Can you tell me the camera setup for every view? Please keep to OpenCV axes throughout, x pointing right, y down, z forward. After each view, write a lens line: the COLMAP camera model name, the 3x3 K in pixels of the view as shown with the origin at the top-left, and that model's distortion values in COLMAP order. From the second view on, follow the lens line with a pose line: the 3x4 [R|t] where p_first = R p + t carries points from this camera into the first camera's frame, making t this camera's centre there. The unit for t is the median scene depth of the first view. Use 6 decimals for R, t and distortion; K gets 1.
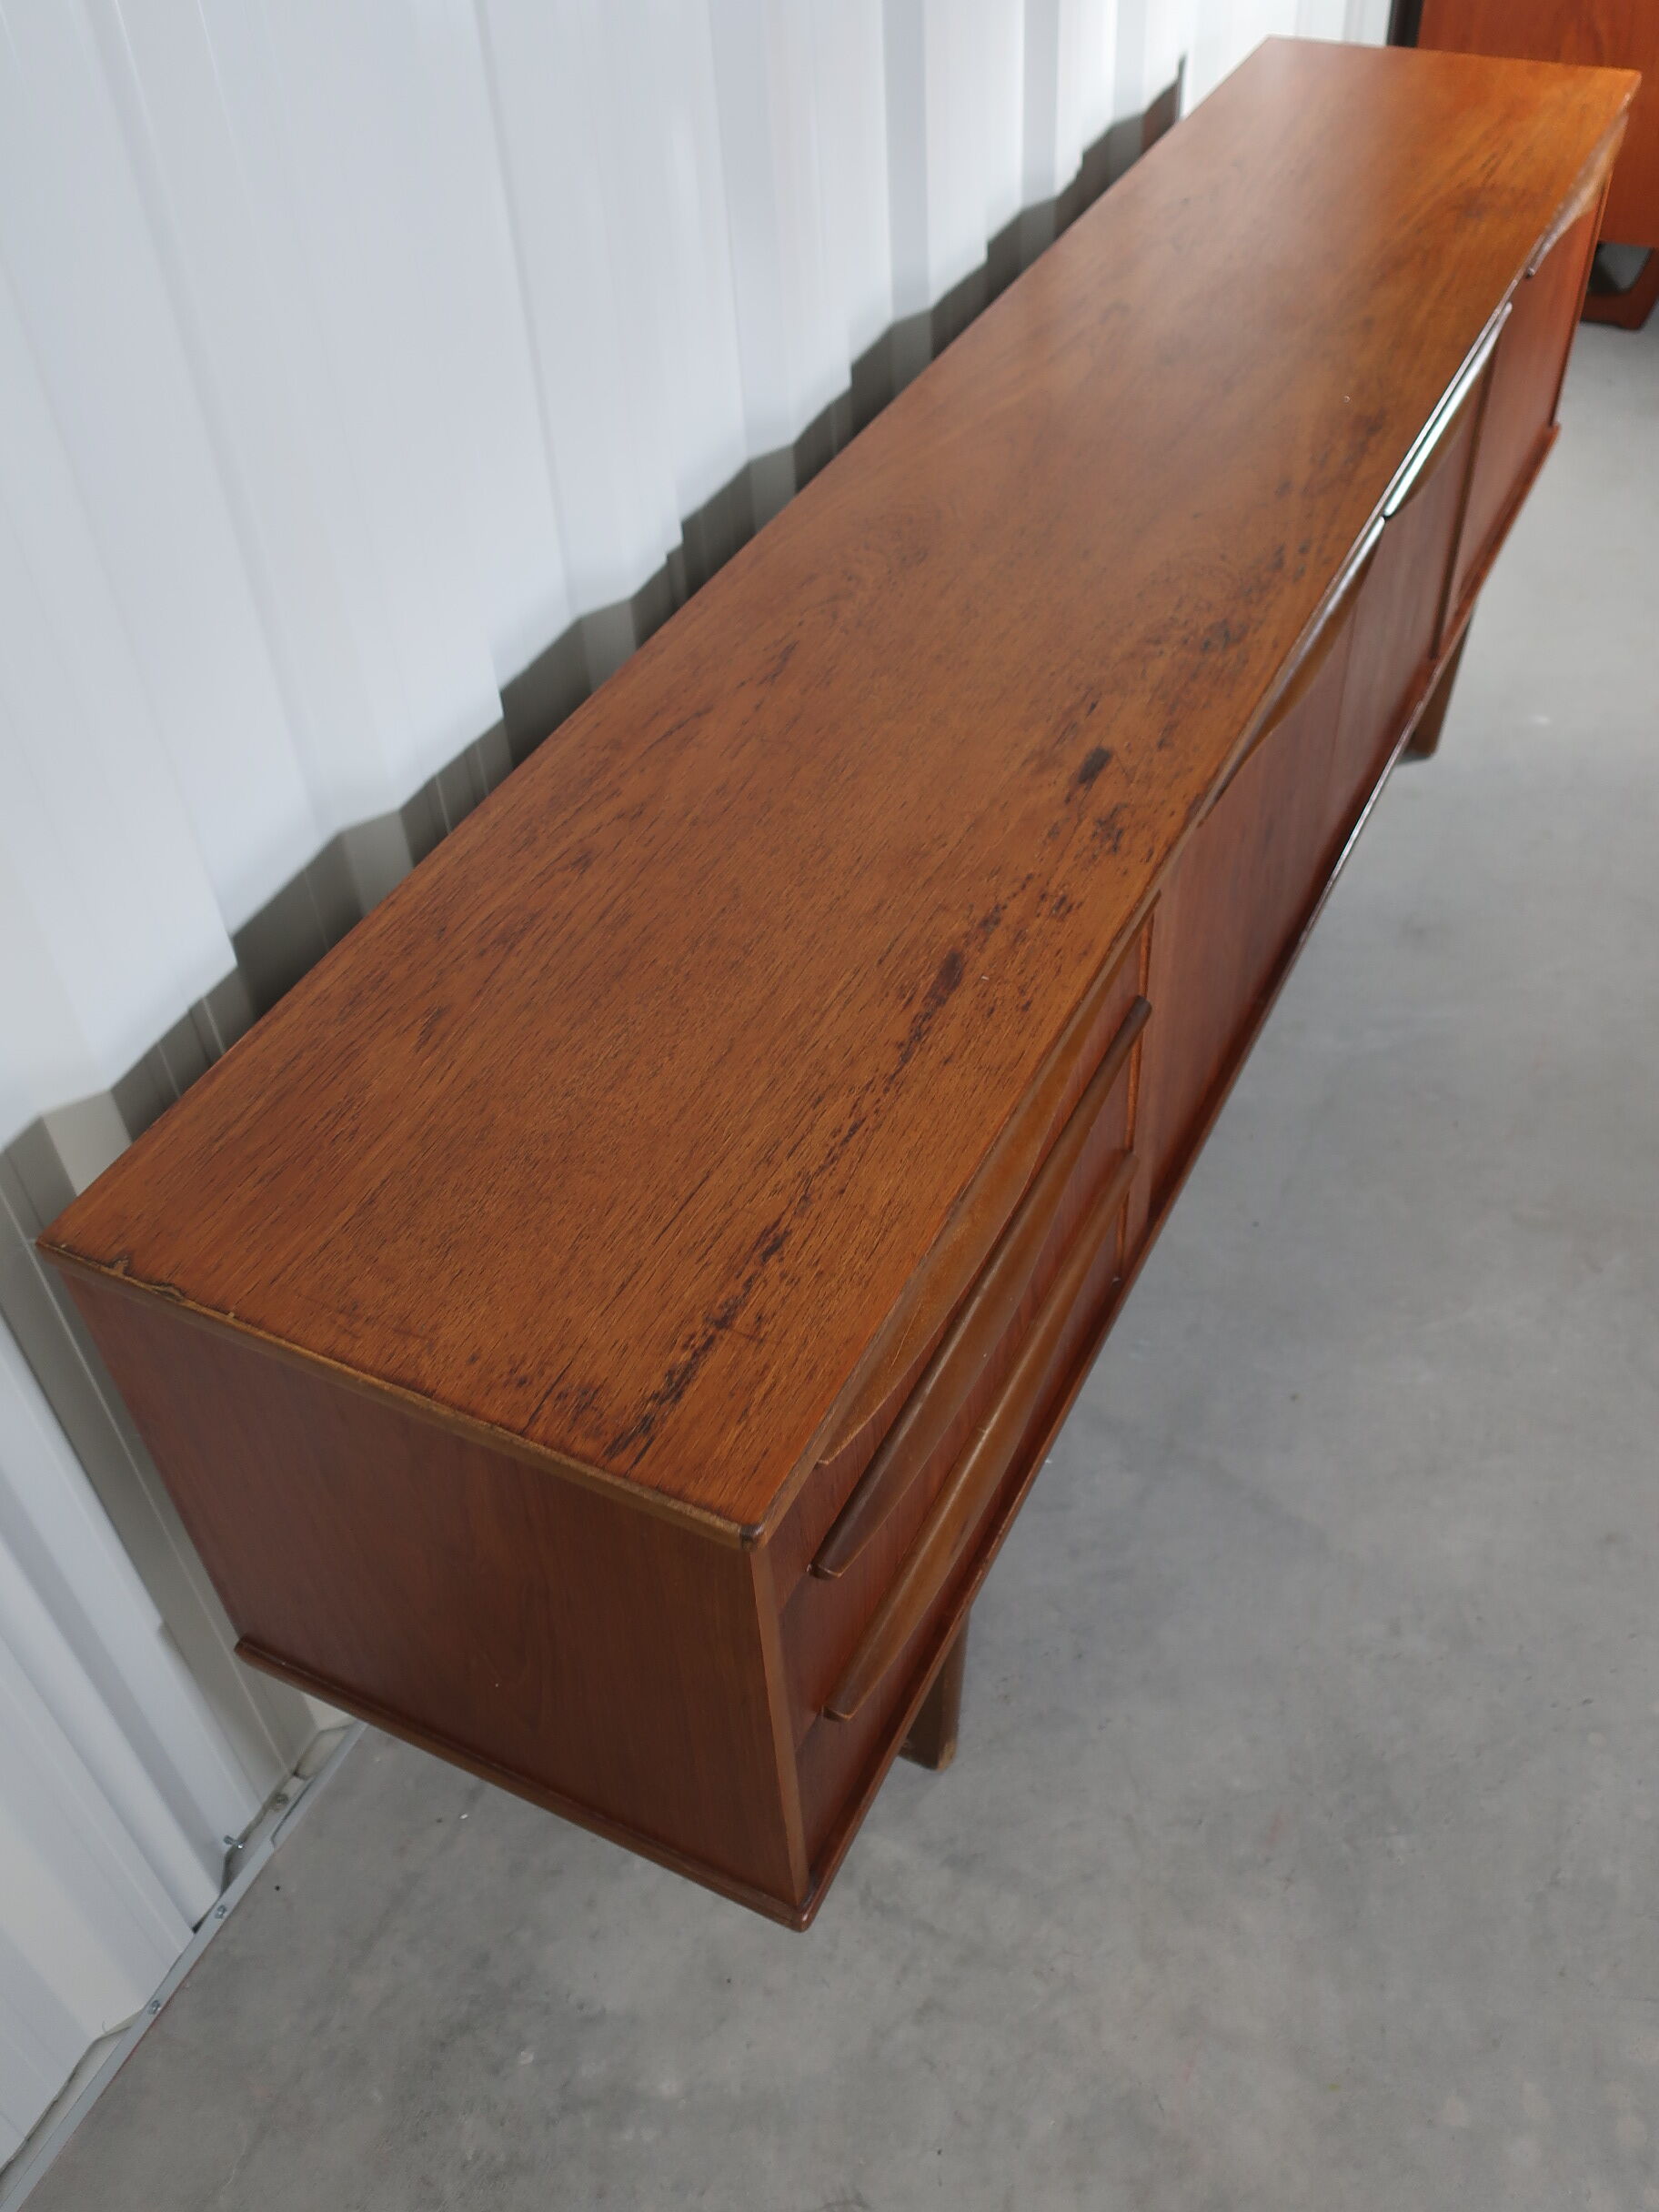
lens RADIAL K [[1989.6, 0, 829.2], [0, 1989.6, 1118.5], [0, 0, 1]] dist [0.008473, -0.002541]
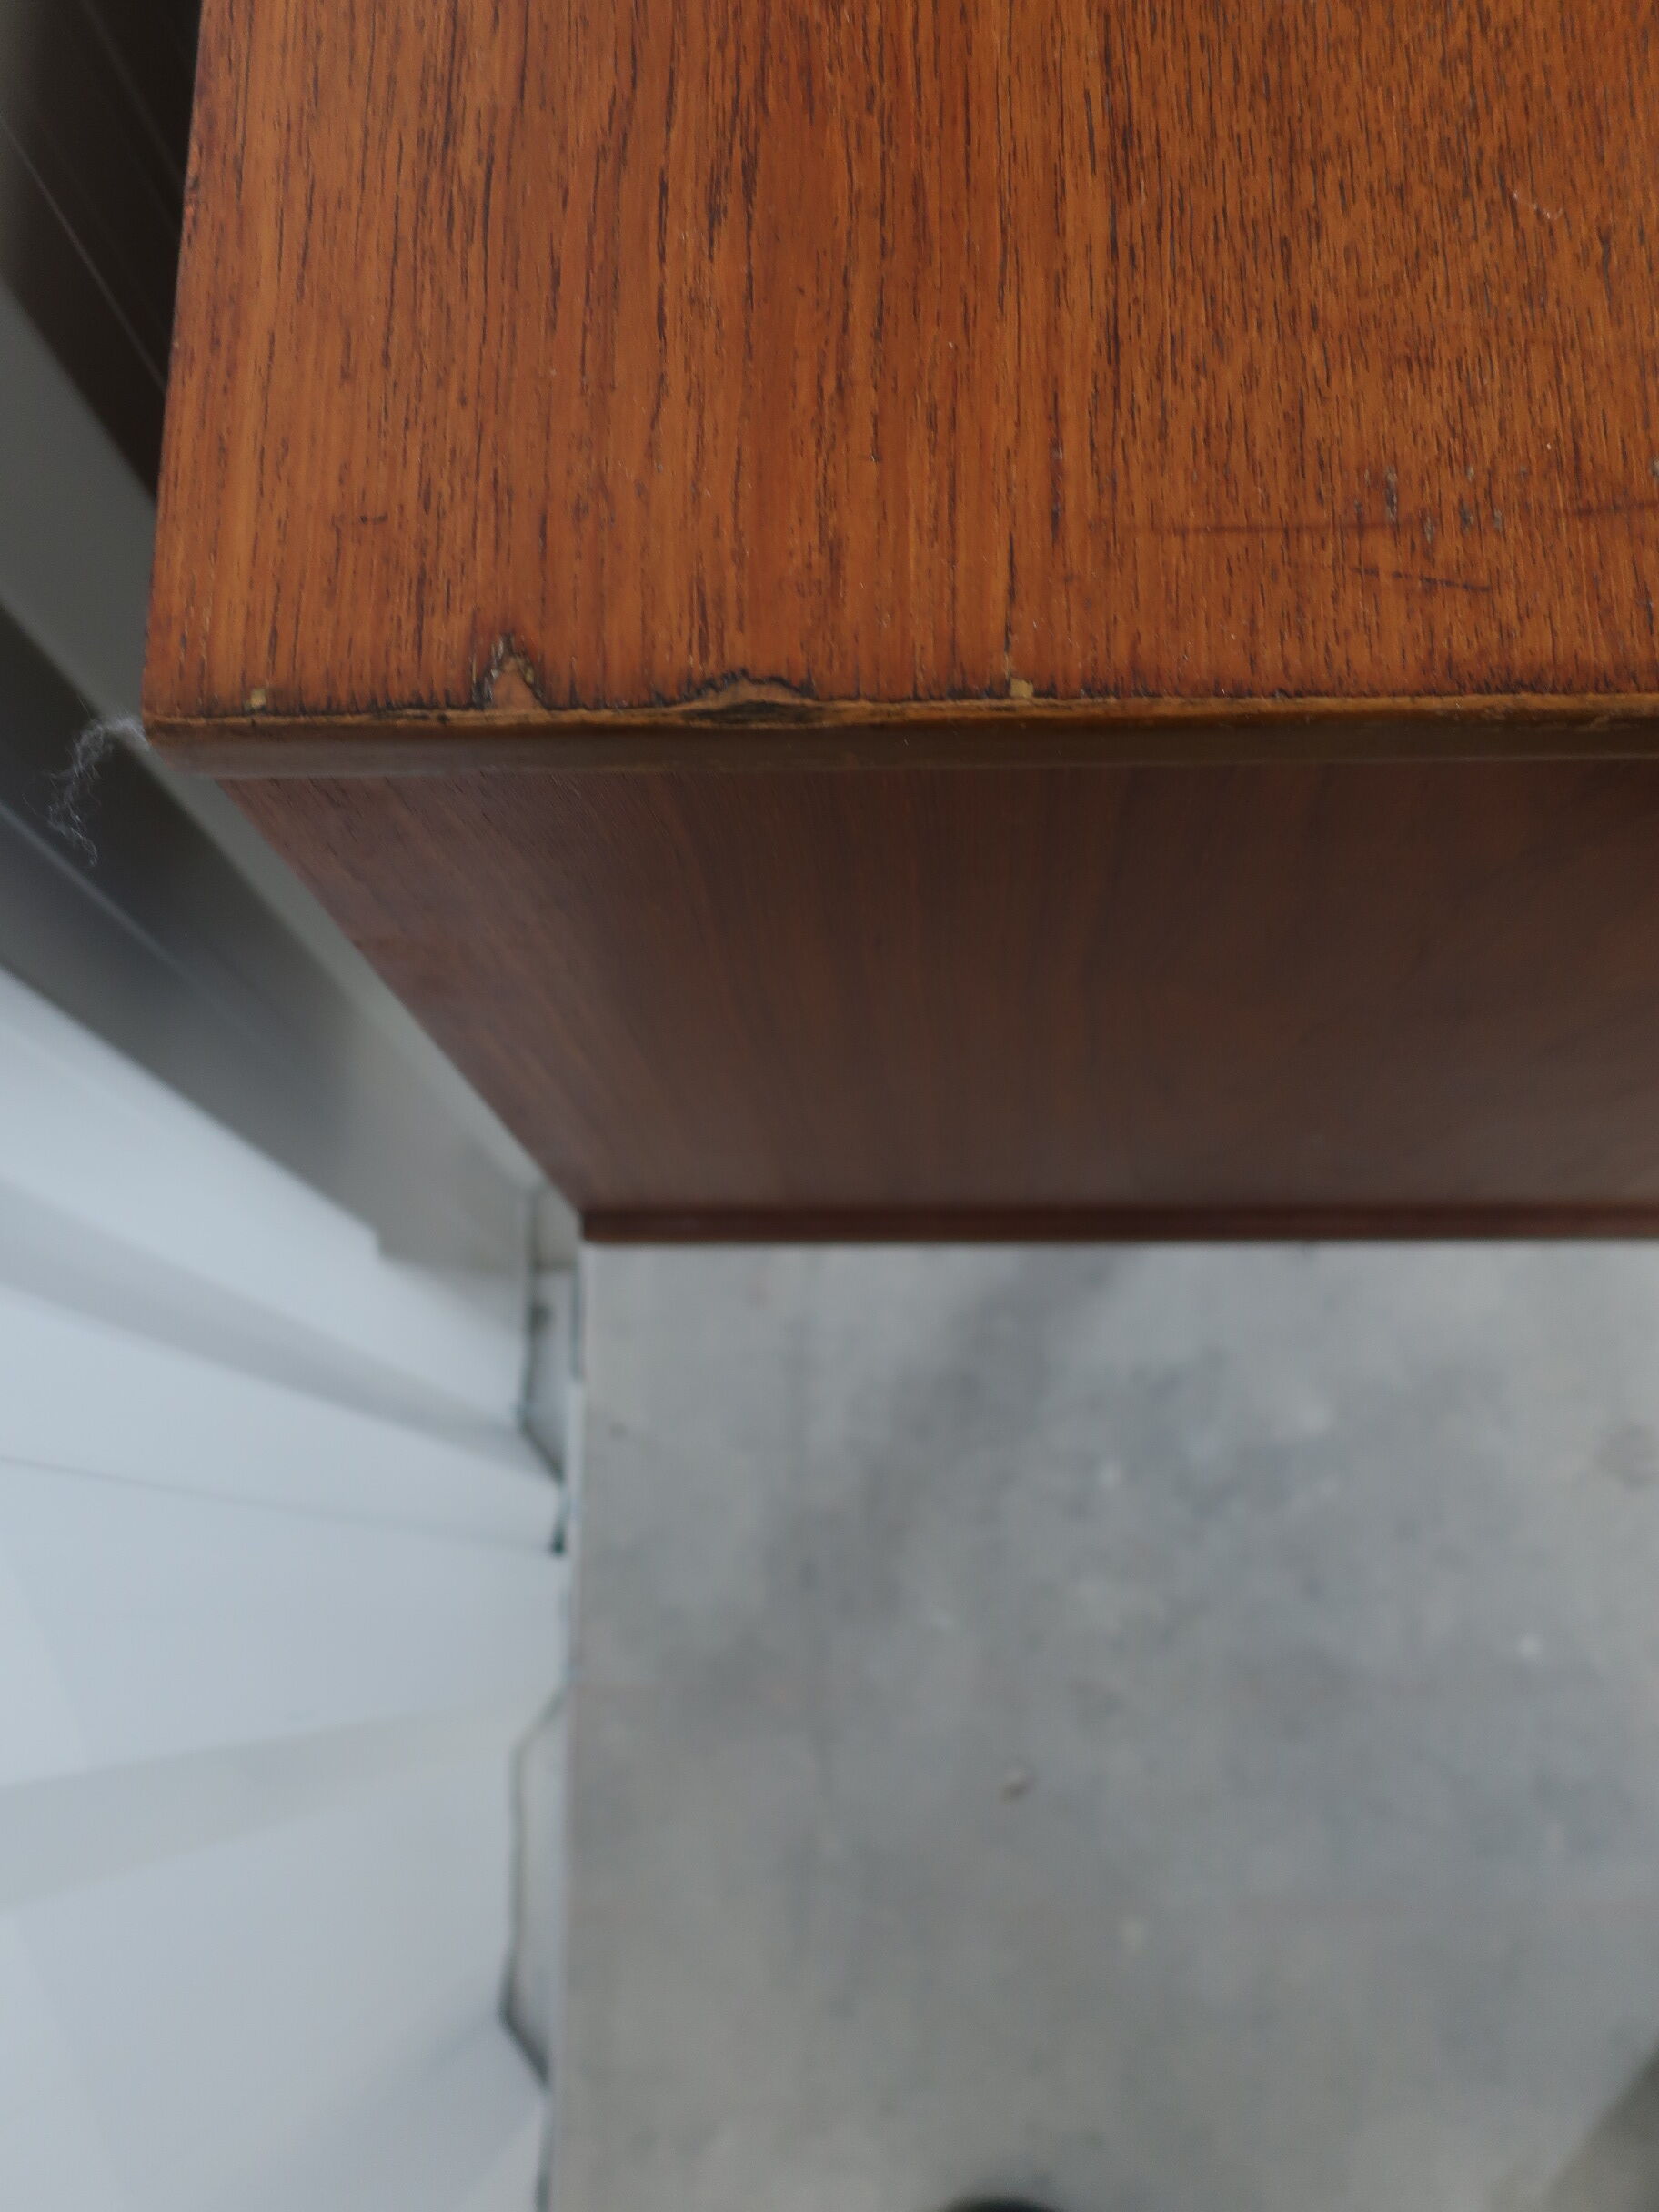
lens RADIAL K [[1989.6, 0, 832.5], [0, 1989.6, 1134.6], [0, 0, 1]] dist [0.008473, -0.002541]
pose [[0.892961, -0.434334, 0.118213, -0.305001], [0.315272, 0.790918, 0.524454, -0.007969], [-0.321285, -0.431048, 0.843193, 0.582539]]
